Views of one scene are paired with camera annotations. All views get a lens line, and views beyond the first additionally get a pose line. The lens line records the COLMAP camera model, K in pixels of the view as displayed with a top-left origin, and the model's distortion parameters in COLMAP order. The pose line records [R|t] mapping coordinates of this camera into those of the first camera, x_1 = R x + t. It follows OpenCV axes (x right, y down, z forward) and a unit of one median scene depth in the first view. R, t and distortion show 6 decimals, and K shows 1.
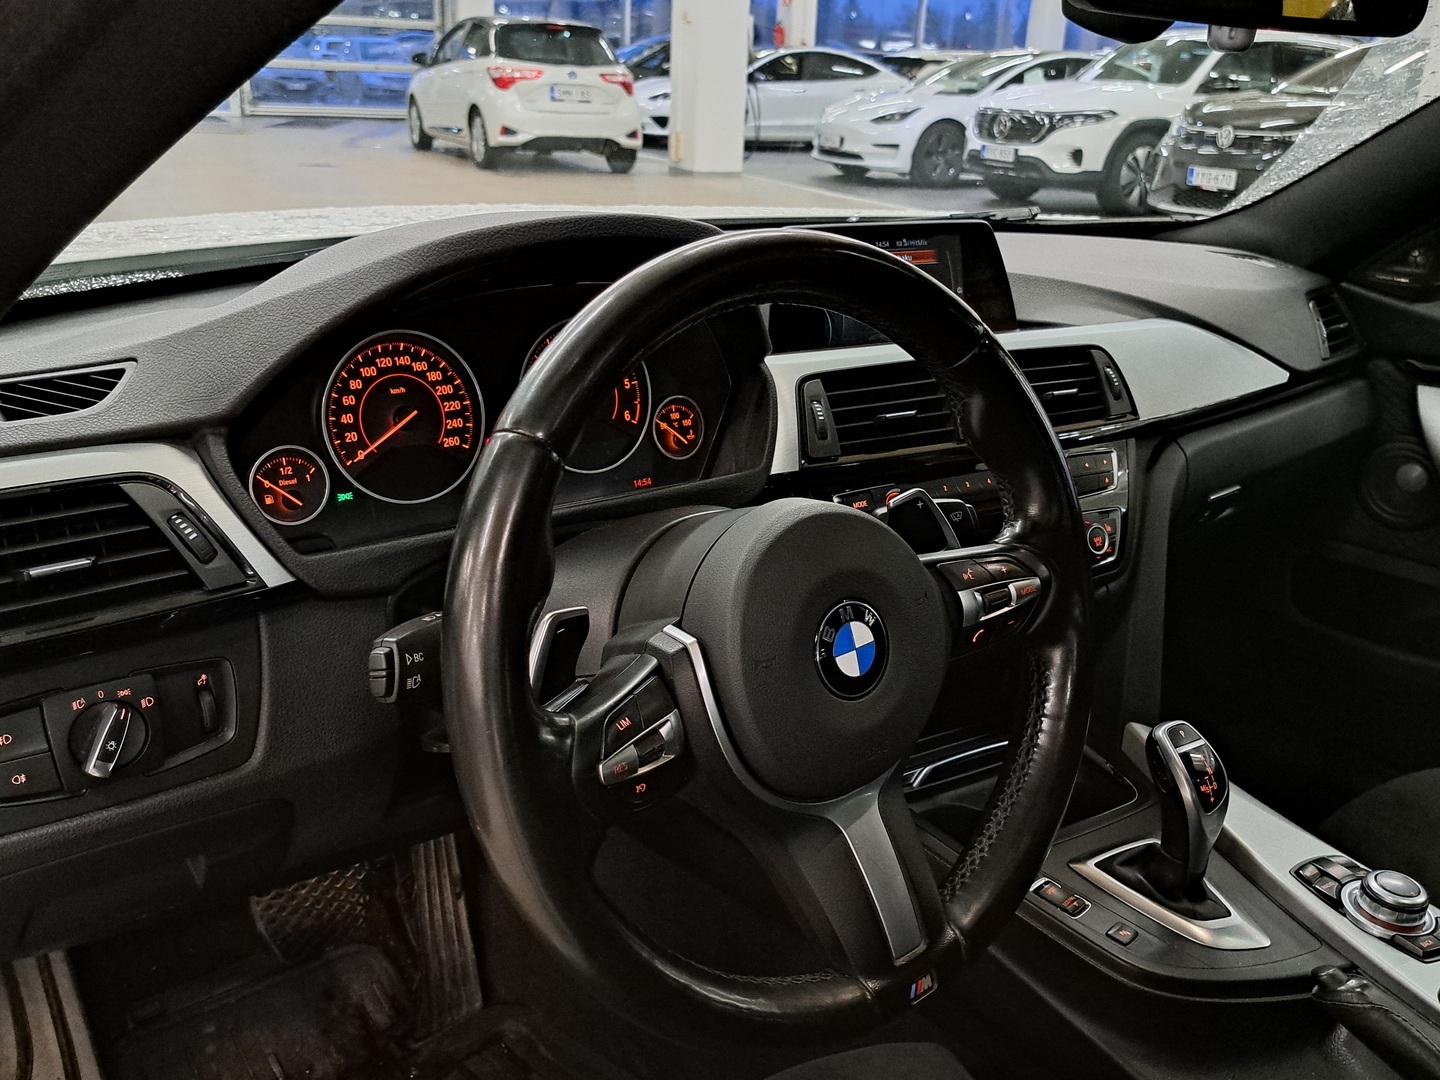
lens RADIAL K [[1198.6, 0, 720.4], [0, 1198.6, 541.0], [0, 0, 1]] dist [0.068877, -0.074250]
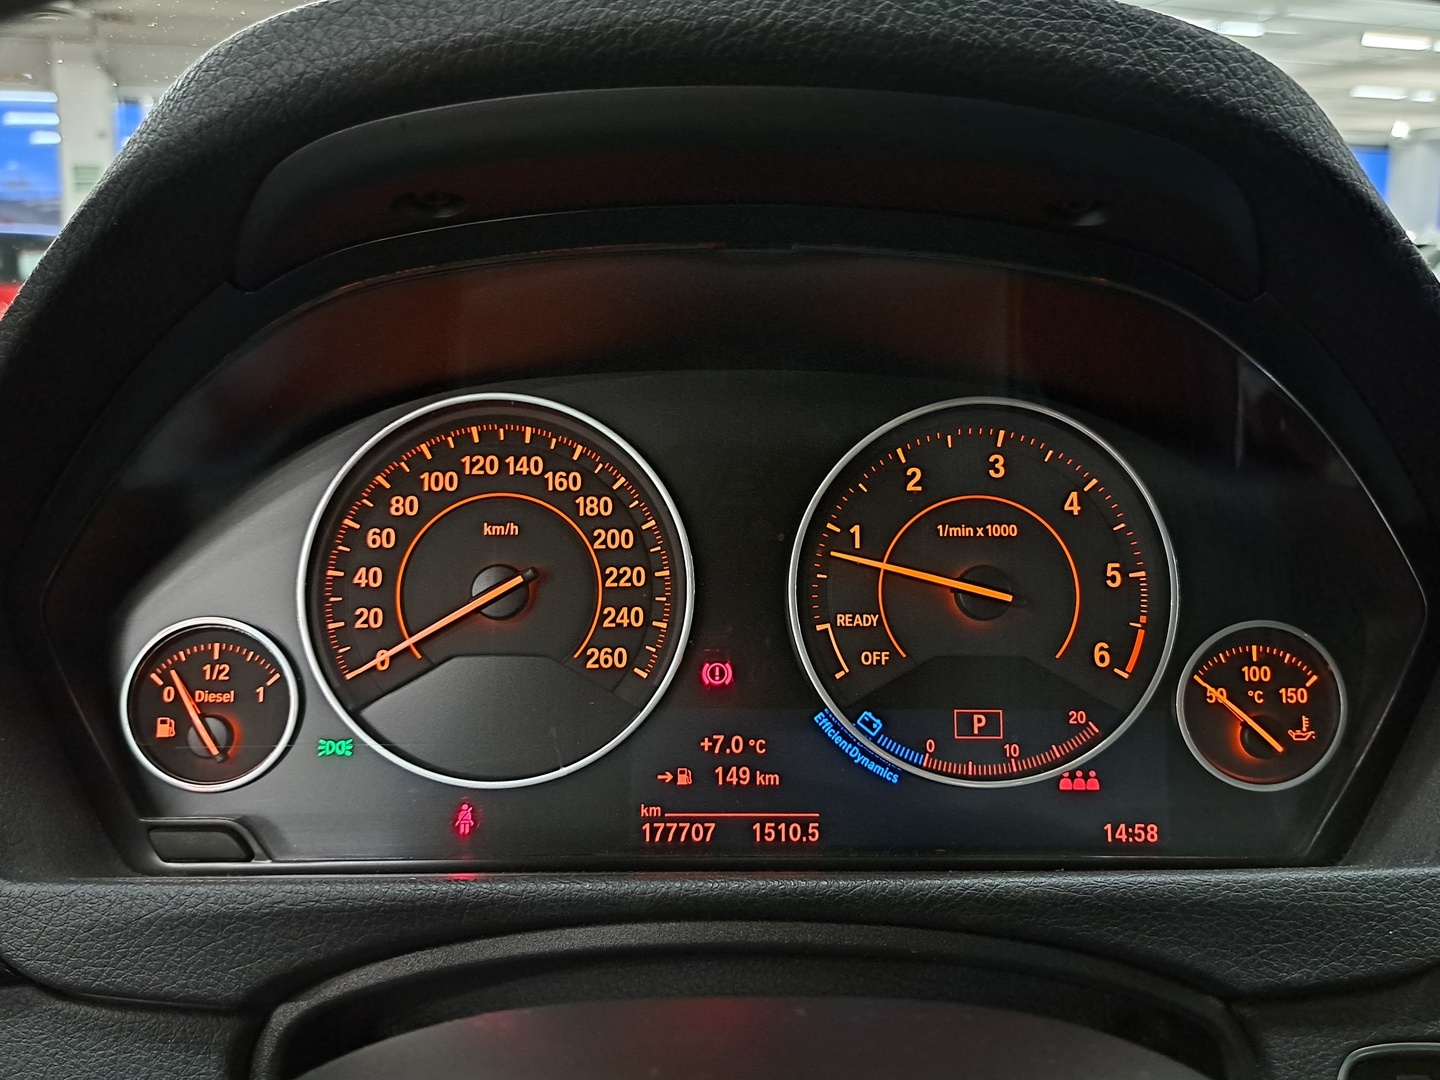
lens RADIAL K [[1198.6, 0, 719.3], [0, 1198.6, 541.1], [0, 0, 1]] dist [0.068877, -0.074250]
pose [[0.787578, 0.078474, -0.611197, 0.068743], [-0.179320, 0.978120, -0.105483, -0.086031], [0.589546, 0.192676, 0.784418, 0.683434]]
